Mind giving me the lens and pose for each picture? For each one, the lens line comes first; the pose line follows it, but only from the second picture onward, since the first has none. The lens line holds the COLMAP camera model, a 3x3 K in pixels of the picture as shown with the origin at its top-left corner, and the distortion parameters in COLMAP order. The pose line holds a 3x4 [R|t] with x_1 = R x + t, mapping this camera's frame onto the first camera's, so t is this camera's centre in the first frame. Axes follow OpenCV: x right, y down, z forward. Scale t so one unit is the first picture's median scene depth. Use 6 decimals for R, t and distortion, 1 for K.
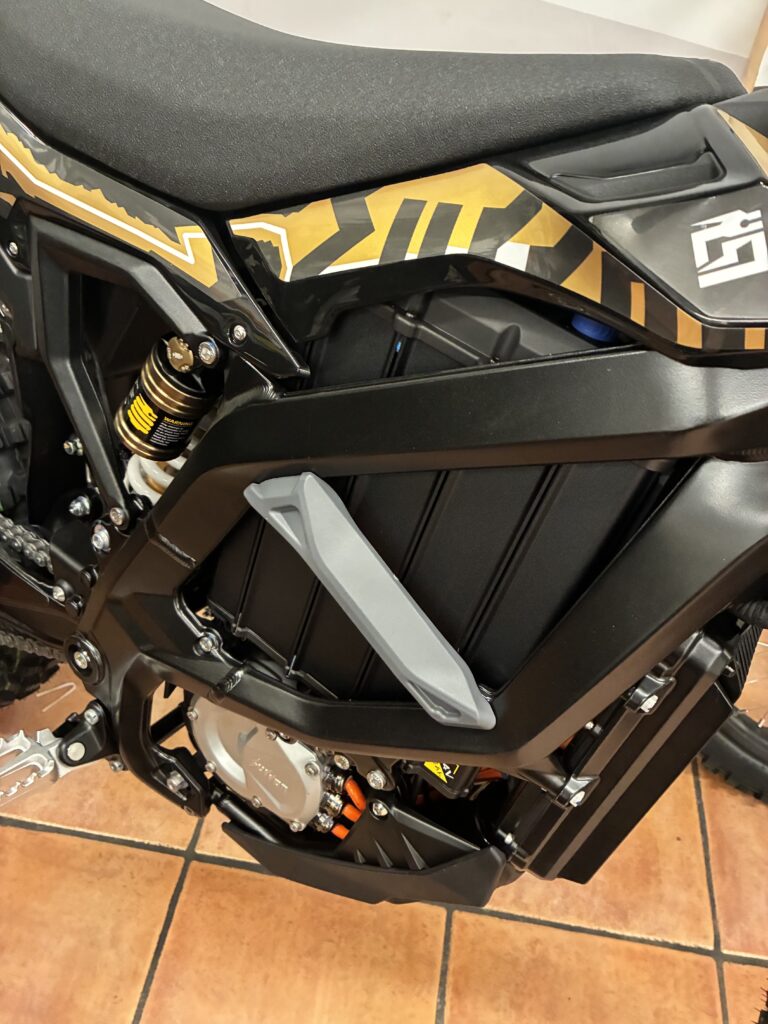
lens RADIAL K [[772.9, 0, 384.0], [0, 772.9, 512.0], [0, 0, 1]] dist [0.061154, -0.086801]
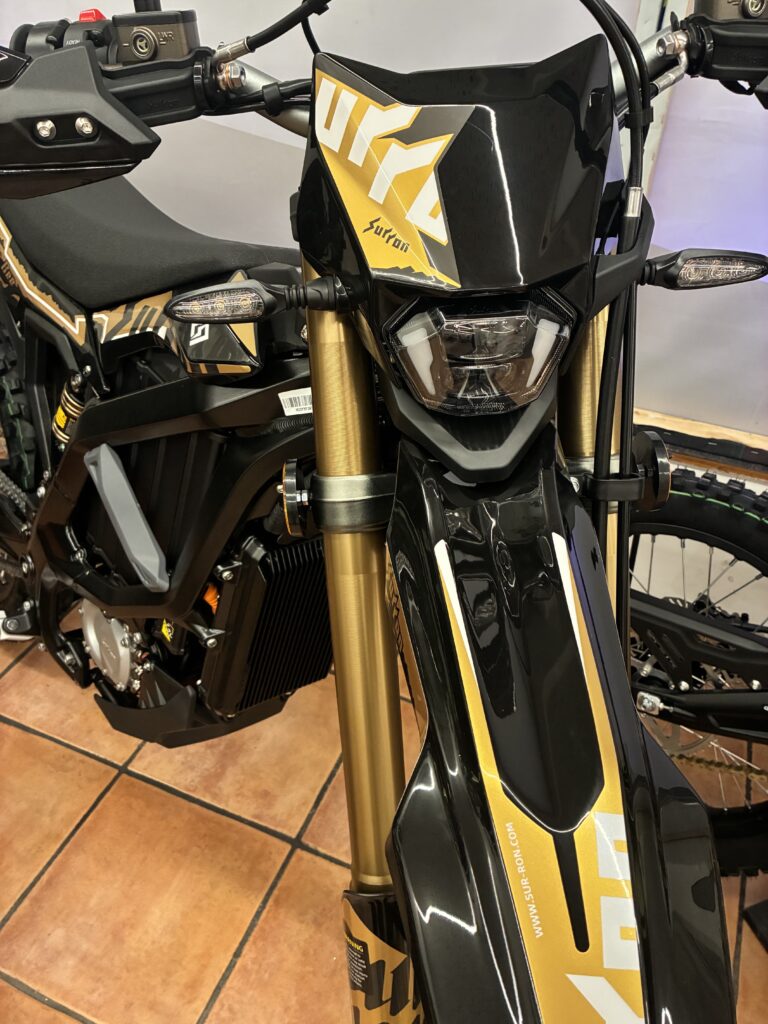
lens RADIAL K [[772.9, 0, 384.0], [0, 772.9, 512.0], [0, 0, 1]] dist [0.061154, -0.086801]
pose [[0.969877, 0.112960, -0.215821, 0.473258], [-0.143035, 0.981248, -0.129202, 0.124024], [0.197179, 0.156180, 0.967847, -0.315159]]
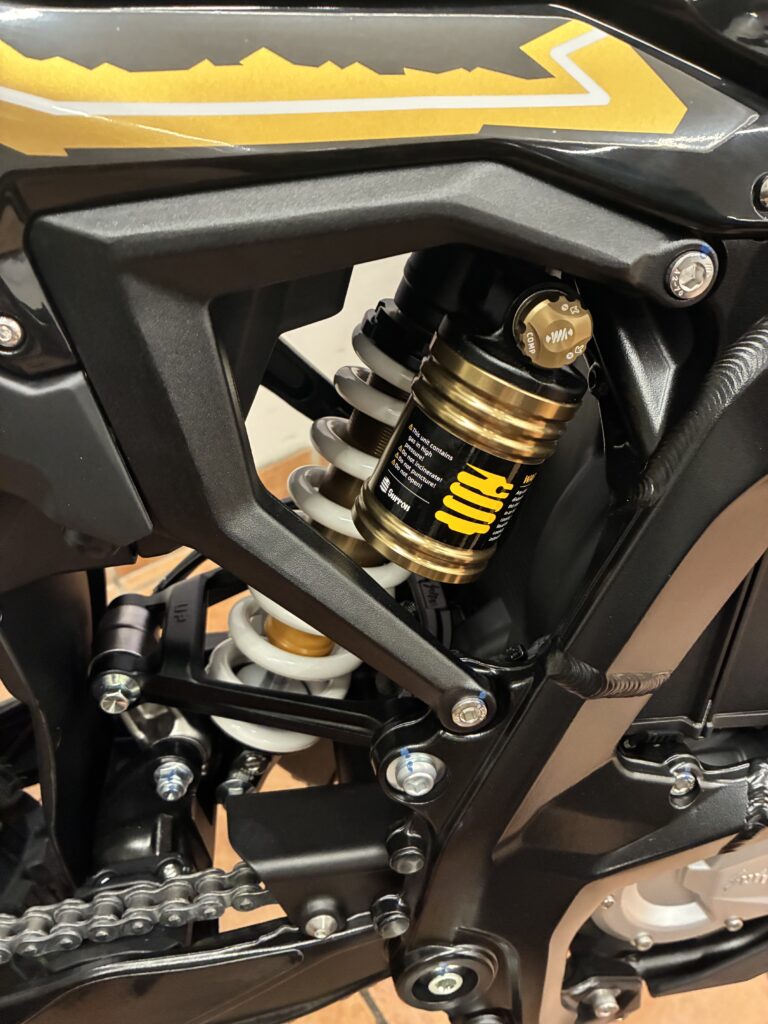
lens RADIAL K [[772.9, 0, 384.0], [0, 772.9, 512.0], [0, 0, 1]] dist [0.061154, -0.086801]
pose [[0.705624, -0.554824, 0.440756, -0.332011], [0.539262, 0.823986, 0.173908, -0.137180], [-0.459665, 0.114969, 0.880619, 0.348369]]
